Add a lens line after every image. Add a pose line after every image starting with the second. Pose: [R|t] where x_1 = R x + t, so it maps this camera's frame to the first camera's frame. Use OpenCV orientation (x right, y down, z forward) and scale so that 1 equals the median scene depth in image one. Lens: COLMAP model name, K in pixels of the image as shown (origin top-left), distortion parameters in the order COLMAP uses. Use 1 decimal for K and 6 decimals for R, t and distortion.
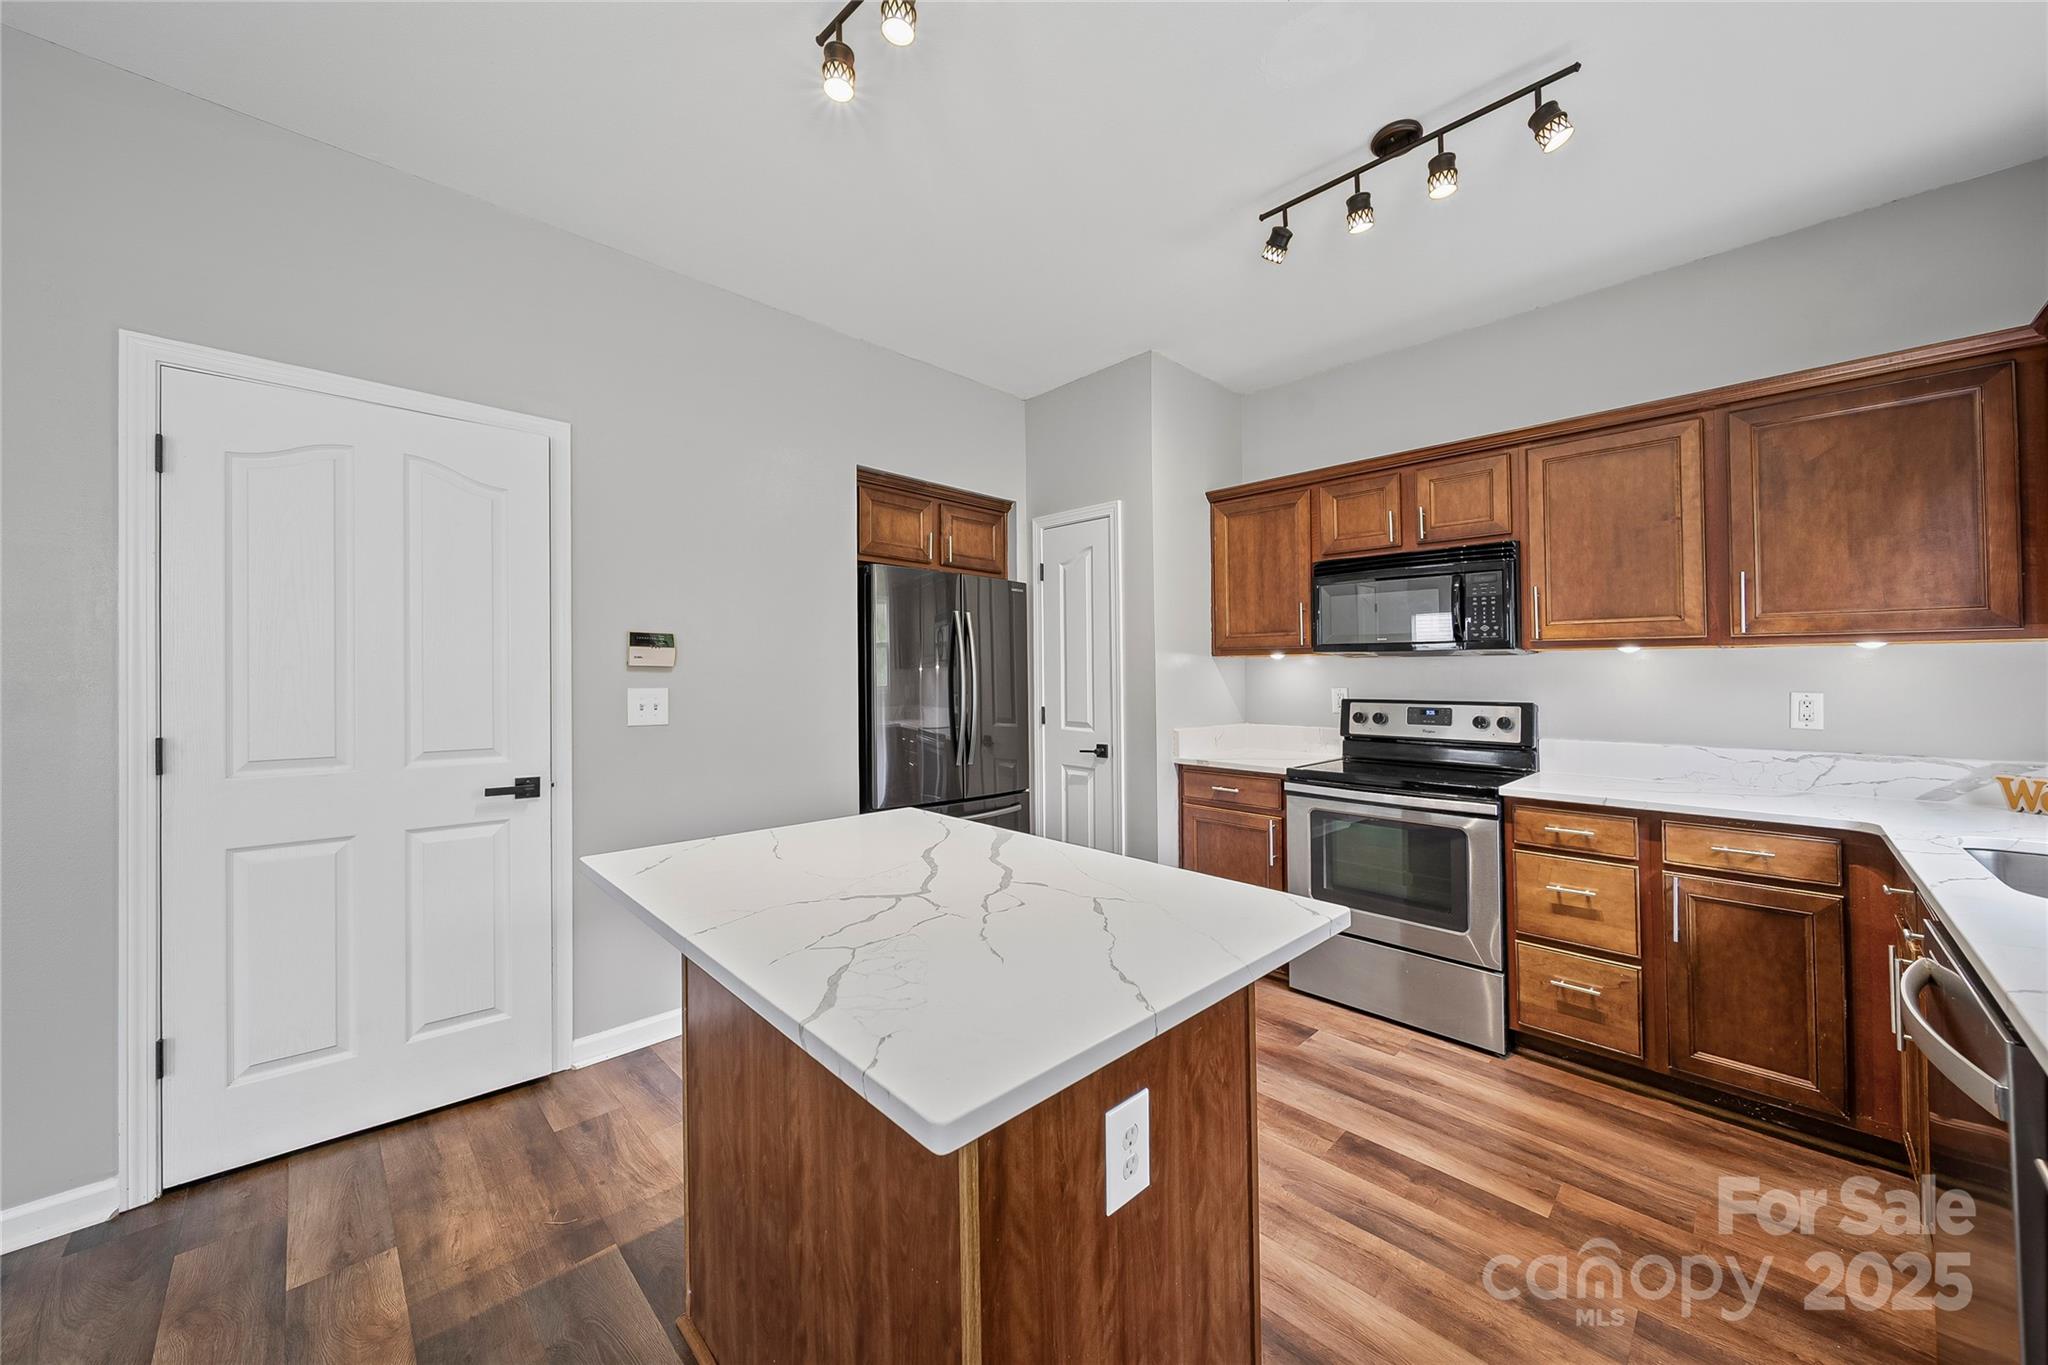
lens RADIAL K [[723.2, 0, 1034.4], [0, 723.2, 664.2], [0, 0, 1]] dist [-0.000324, -0.001110]
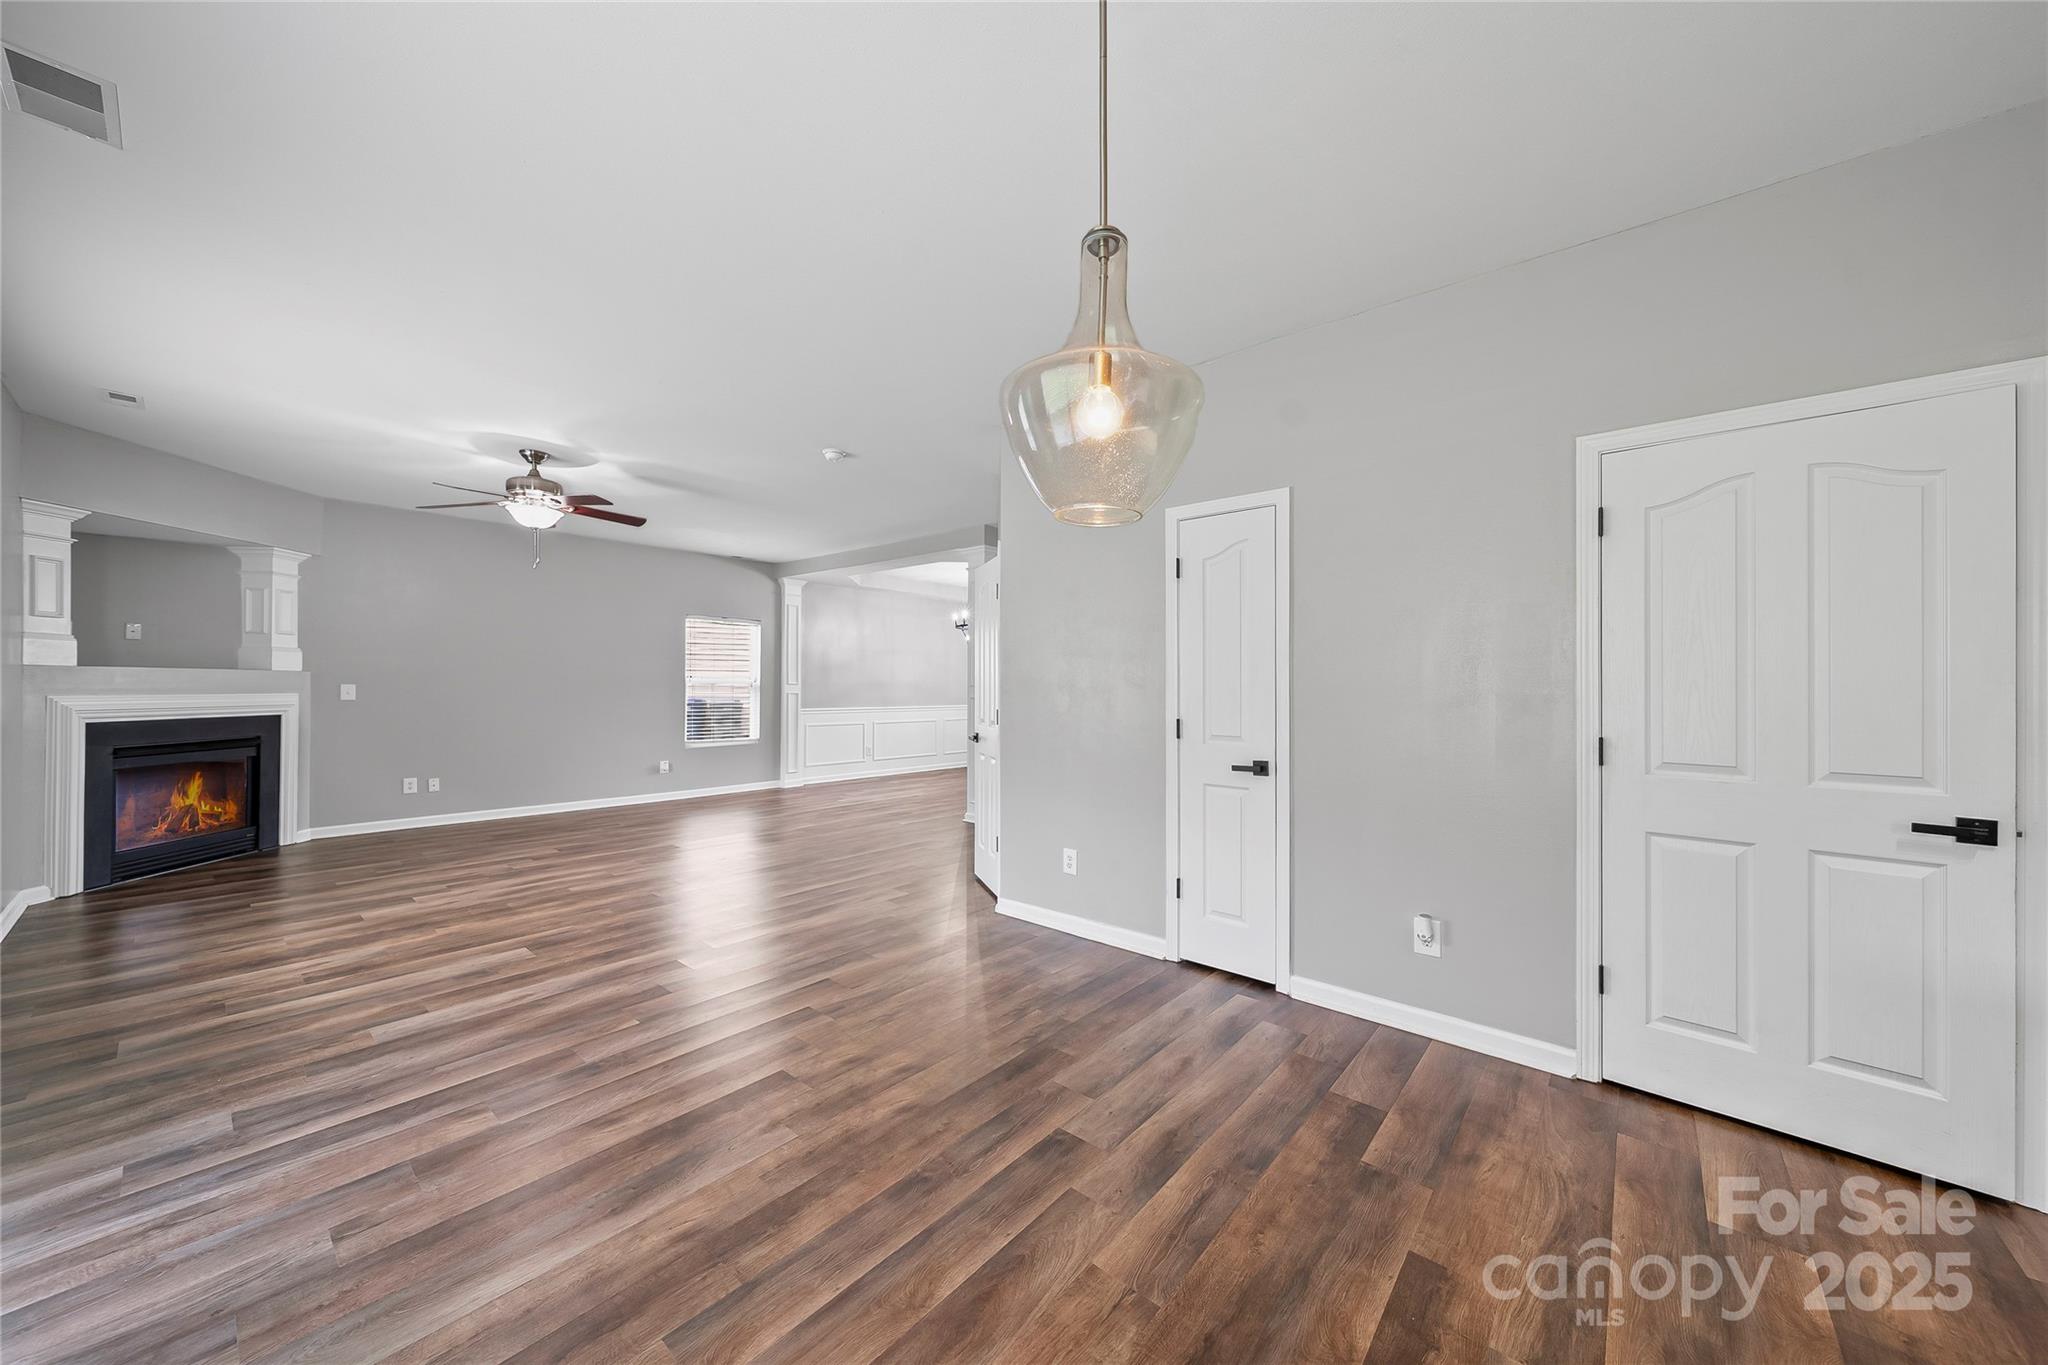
lens RADIAL K [[723.2, 0, 1026.6], [0, 723.2, 689.4], [0, 0, 1]] dist [-0.000324, -0.001110]
pose [[0.080116, 0.005681, -0.996769, 0.015695], [0.008435, 0.999944, 0.006377, -0.001971], [0.996750, -0.008918, 0.080064, -0.108740]]
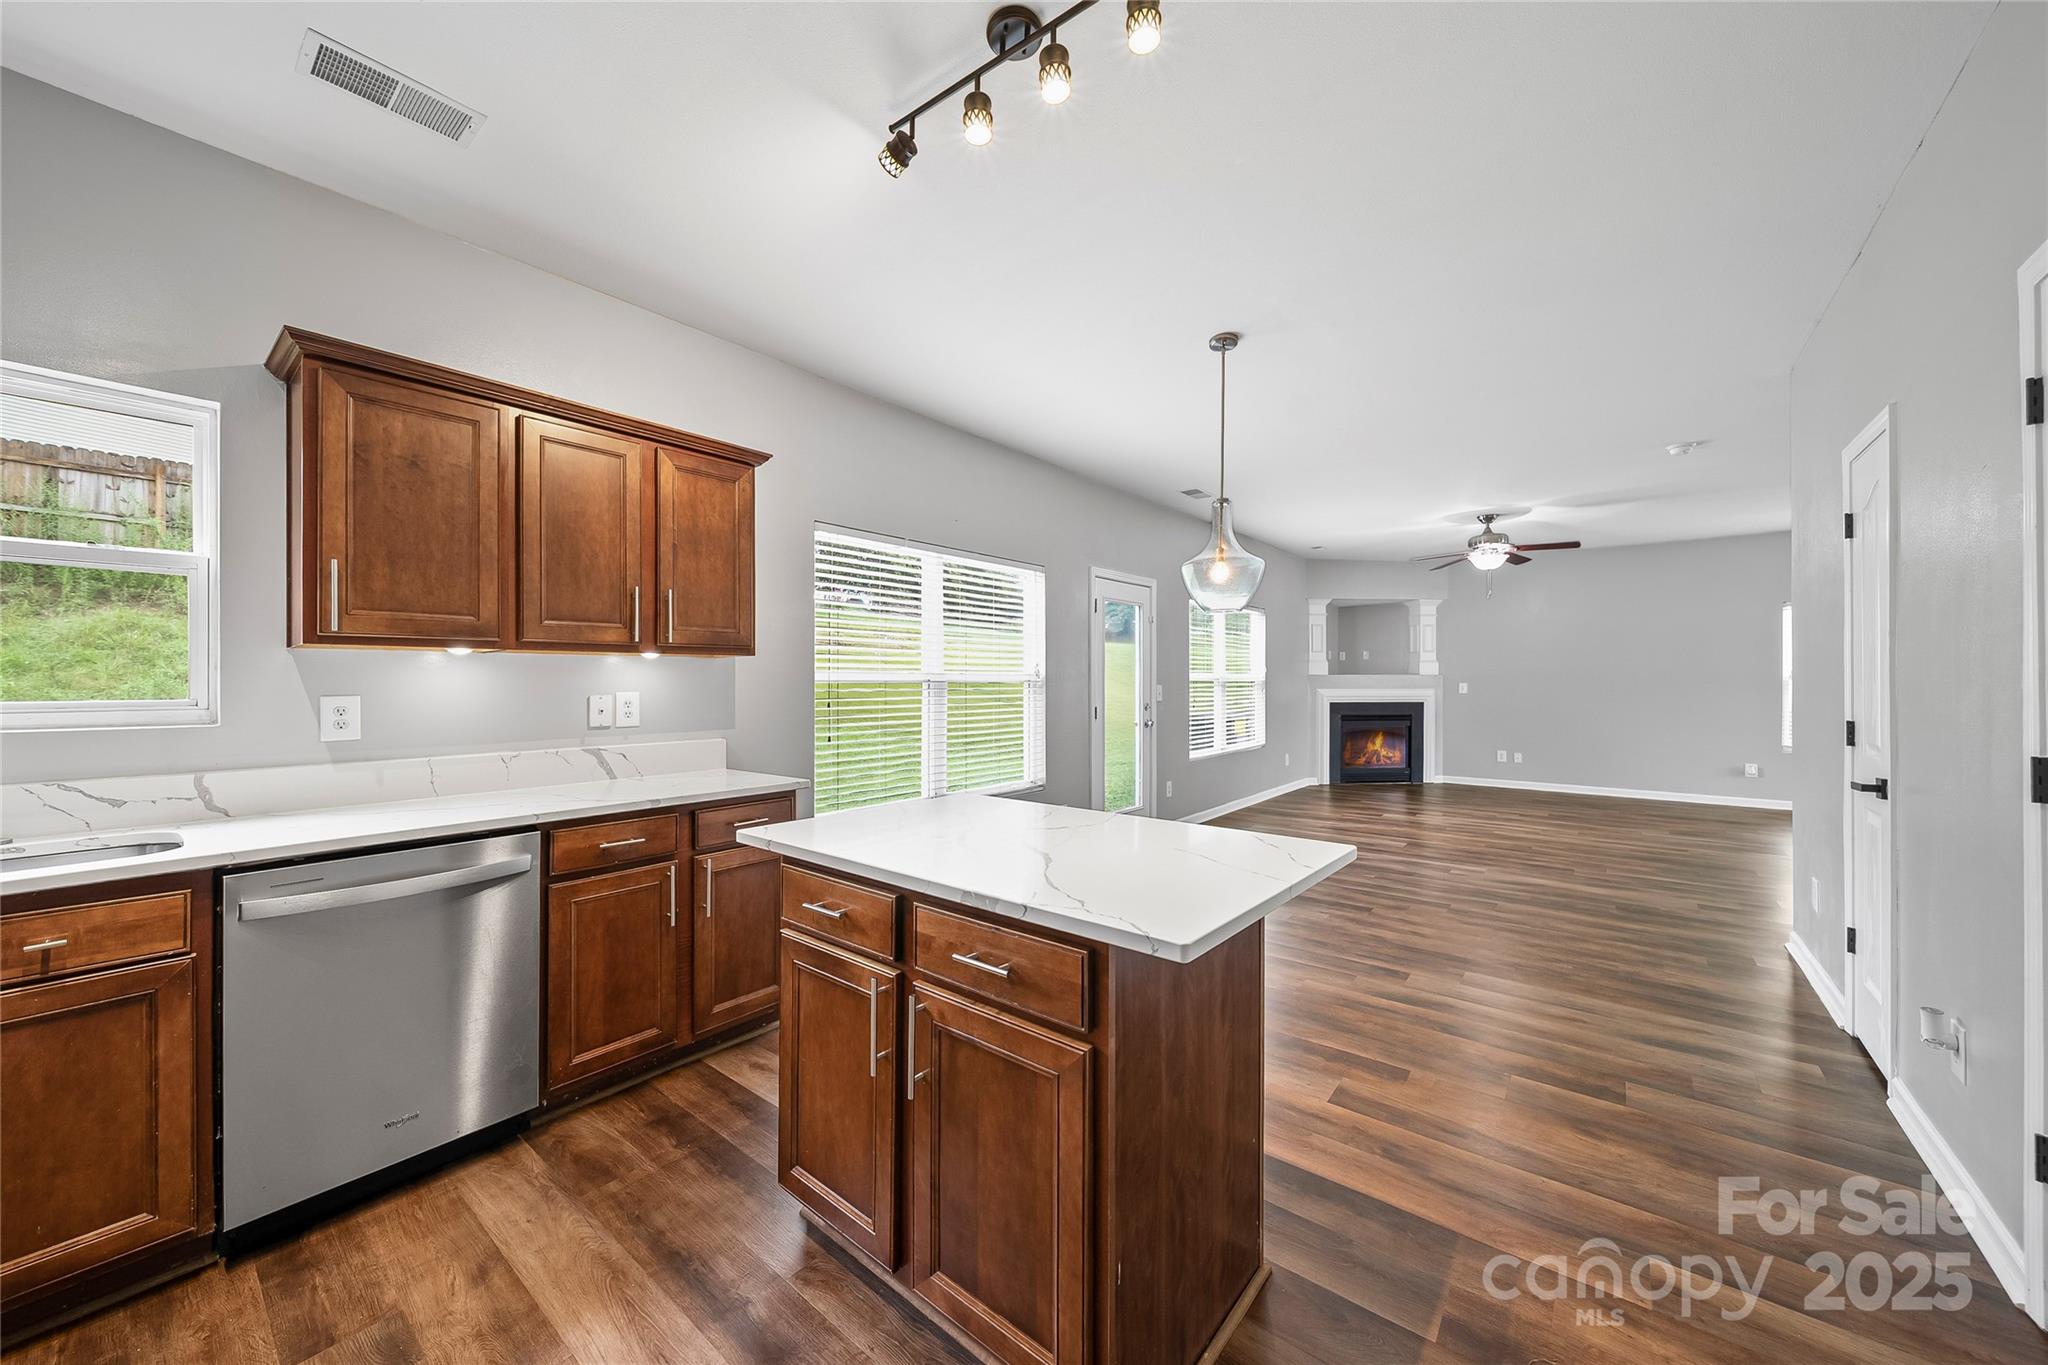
lens RADIAL K [[735.9, 0, 1027.2], [0, 735.9, 677.5], [0, 0, 1]] dist [0.000433, -0.000361]
pose [[-0.993703, 0.000610, -0.112042, -0.002588], [0.002910, 0.999788, -0.020368, 0.018455], [0.112006, -0.020566, -0.993495, 1.167884]]
